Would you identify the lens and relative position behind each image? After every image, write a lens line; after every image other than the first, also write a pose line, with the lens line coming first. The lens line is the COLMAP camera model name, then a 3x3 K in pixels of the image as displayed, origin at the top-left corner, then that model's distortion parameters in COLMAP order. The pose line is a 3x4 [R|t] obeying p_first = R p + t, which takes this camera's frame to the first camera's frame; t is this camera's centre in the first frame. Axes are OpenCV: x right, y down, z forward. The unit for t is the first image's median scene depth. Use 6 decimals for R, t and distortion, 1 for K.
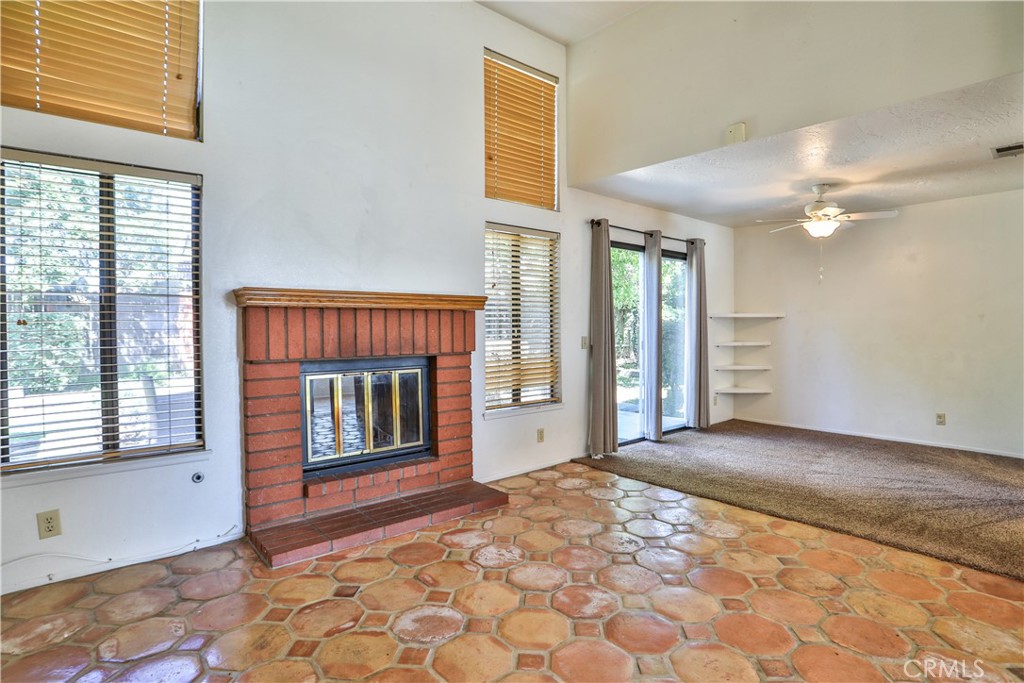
lens RADIAL K [[525.9, 0, 518.8], [0, 525.9, 331.7], [0, 0, 1]] dist [-0.068176, 0.030882]
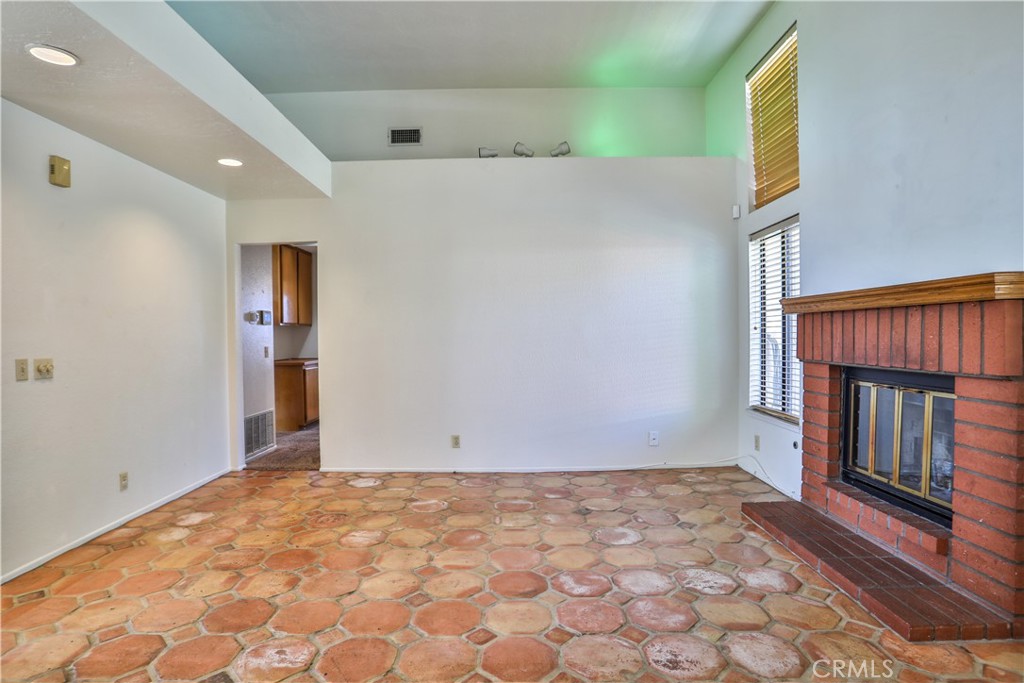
lens RADIAL K [[541.8, 0, 502.7], [0, 541.8, 343.3], [0, 0, 1]] dist [-0.074824, 0.034093]
pose [[-0.663367, 0.022843, -0.747946, 0.681483], [0.004021, 0.999628, 0.026964, -0.012514], [0.748284, 0.014880, -0.663212, 1.028234]]
